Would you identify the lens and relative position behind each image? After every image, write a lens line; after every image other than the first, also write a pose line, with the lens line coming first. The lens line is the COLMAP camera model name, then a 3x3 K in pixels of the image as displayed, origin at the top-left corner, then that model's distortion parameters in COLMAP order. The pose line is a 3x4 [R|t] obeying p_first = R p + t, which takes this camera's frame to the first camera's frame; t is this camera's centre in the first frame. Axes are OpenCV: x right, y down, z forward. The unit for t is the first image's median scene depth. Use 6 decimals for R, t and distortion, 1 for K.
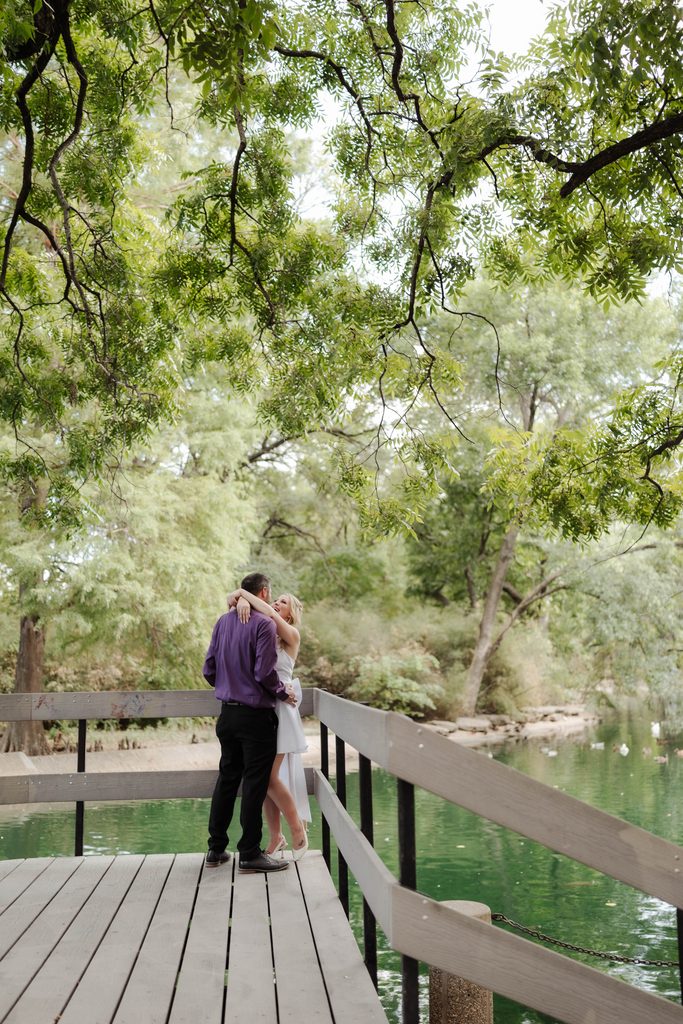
lens RADIAL K [[961.3, 0, 330.0], [0, 961.3, 513.2], [0, 0, 1]] dist [-0.008134, -0.003873]
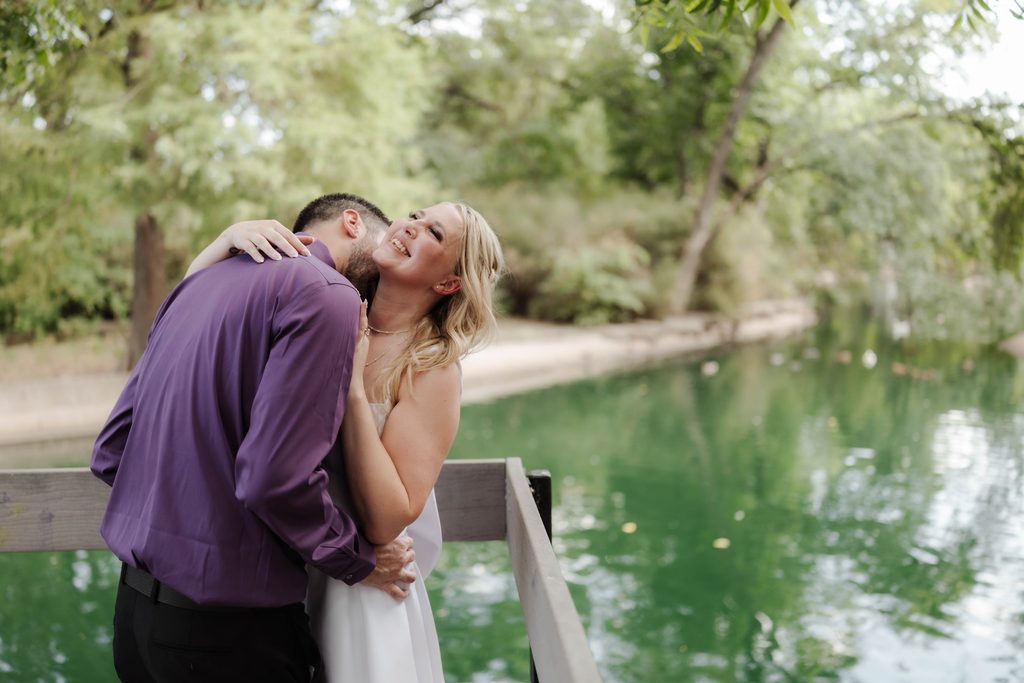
lens RADIAL K [[961.3, 0, 508.4], [0, 961.3, 347.3], [0, 0, 1]] dist [-0.008134, -0.003873]
pose [[0.999945, -0.001679, -0.010338, -0.001583], [0.004278, 0.966453, 0.256808, 0.011609], [0.009560, -0.256838, 0.966407, 0.134536]]
